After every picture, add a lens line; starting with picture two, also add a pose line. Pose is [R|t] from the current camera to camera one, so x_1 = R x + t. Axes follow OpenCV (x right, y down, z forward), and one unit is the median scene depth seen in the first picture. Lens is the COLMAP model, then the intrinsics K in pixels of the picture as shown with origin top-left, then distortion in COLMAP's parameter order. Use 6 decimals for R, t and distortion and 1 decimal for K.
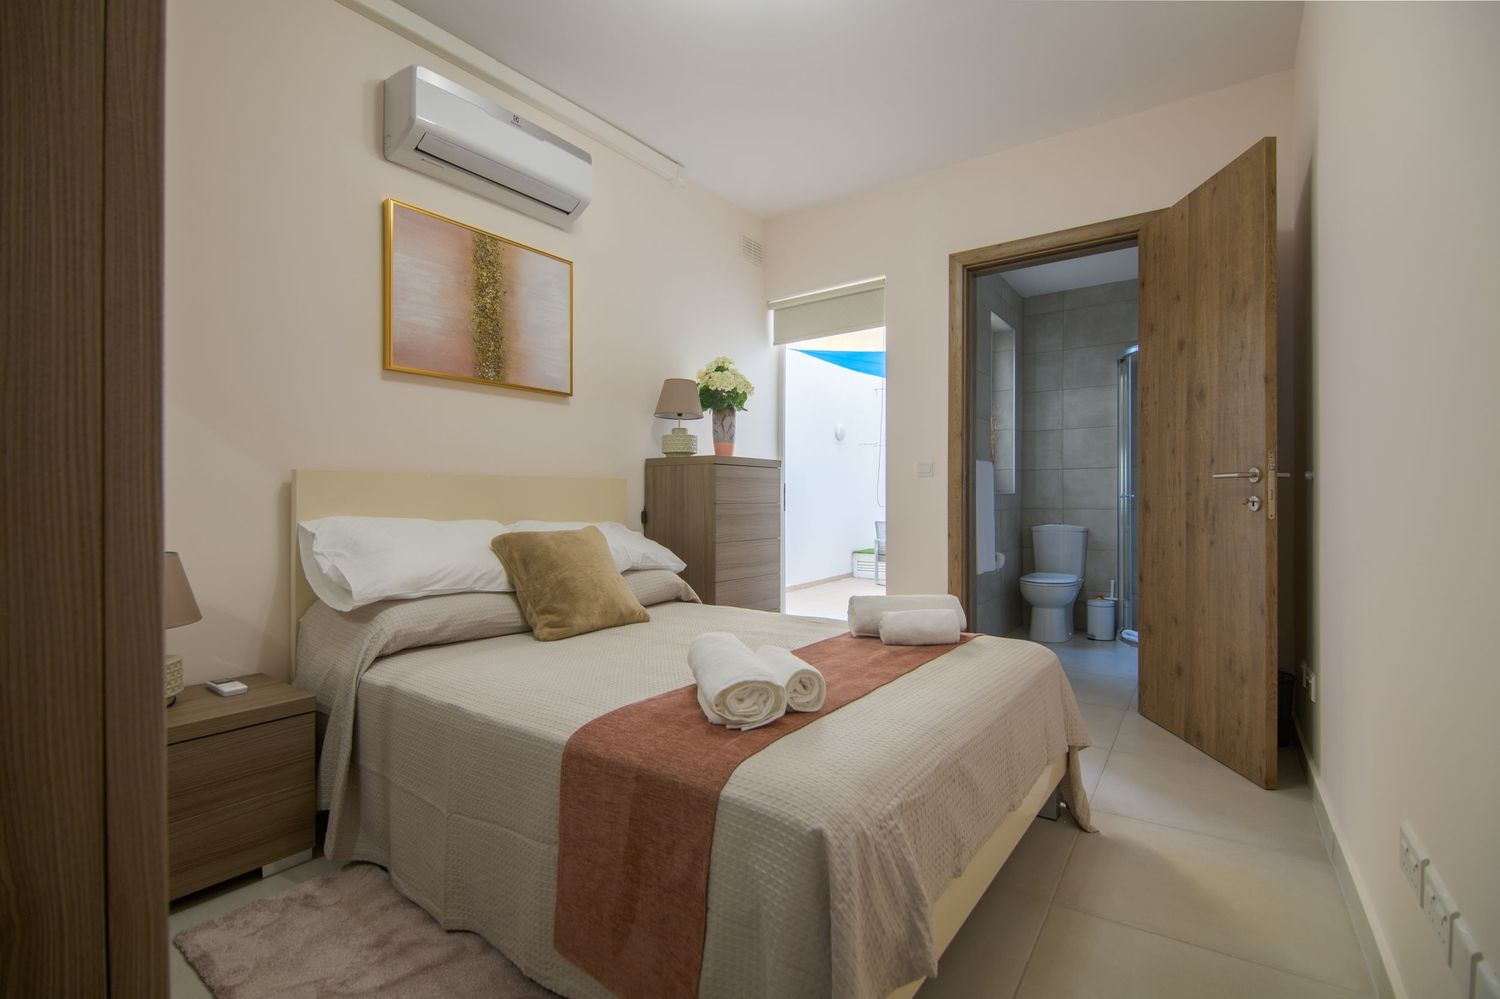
lens RADIAL K [[674.9, 0, 750.0], [0, 674.9, 499.5], [0, 0, 1]] dist [0.000361, 0.000018]
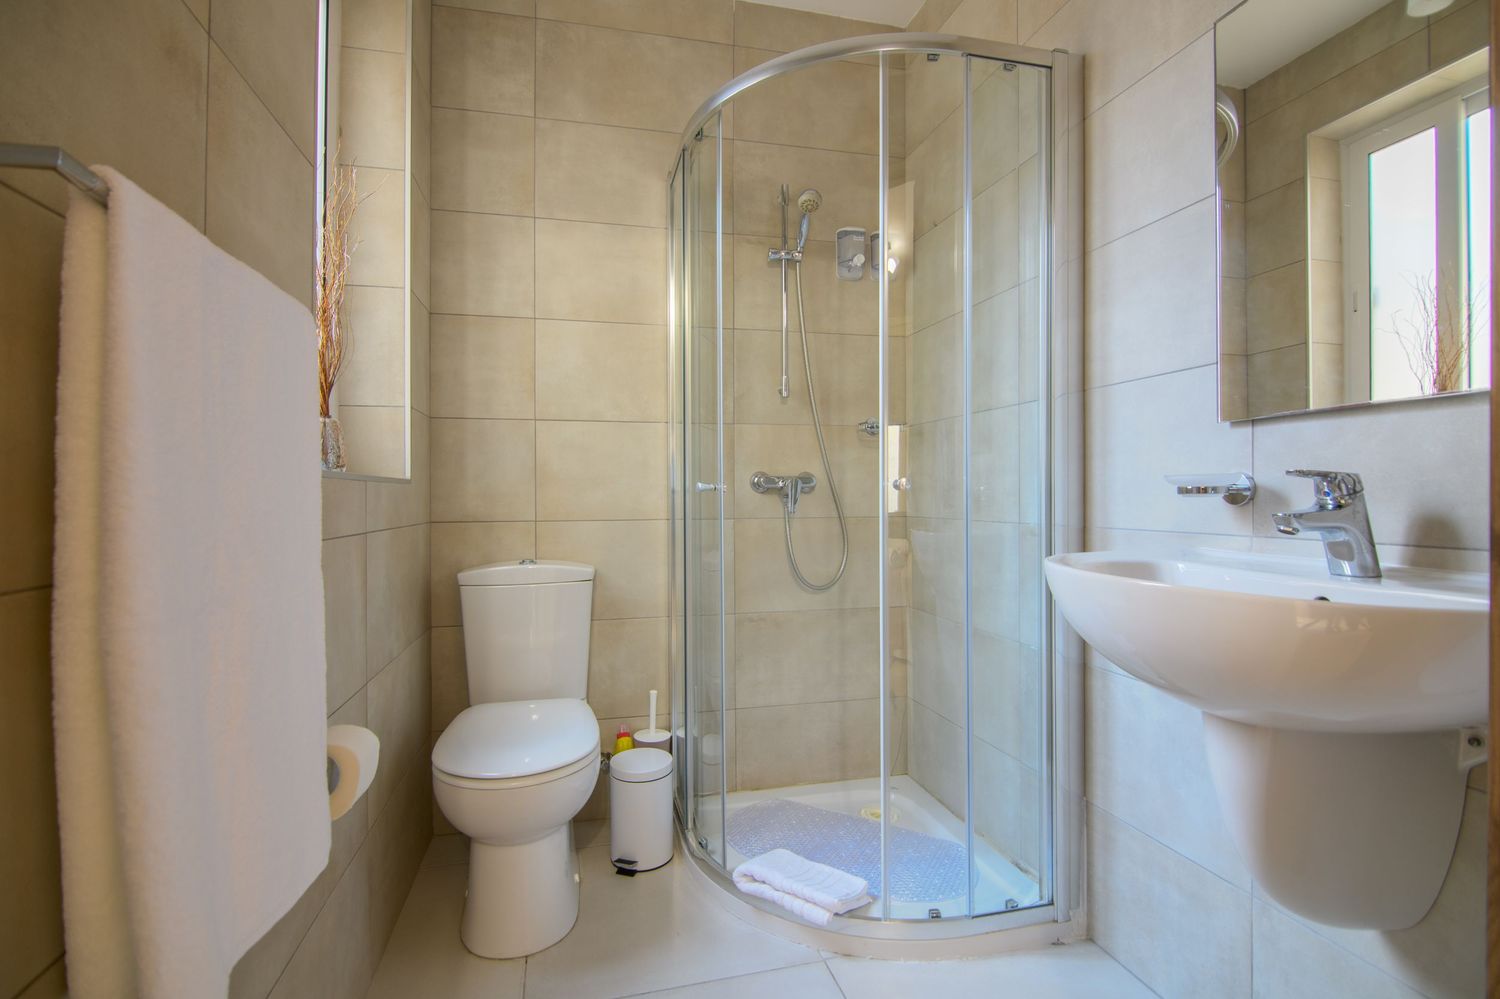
lens RADIAL K [[680.6, 0, 750.0], [0, 680.6, 499.5], [0, 0, 1]] dist [-0.001425, -0.019797]
pose [[0.655779, -0.006971, 0.754921, 0.247092], [0.001663, 0.999968, 0.007789, -0.001501], [-0.754951, -0.003852, 0.655770, 0.648094]]
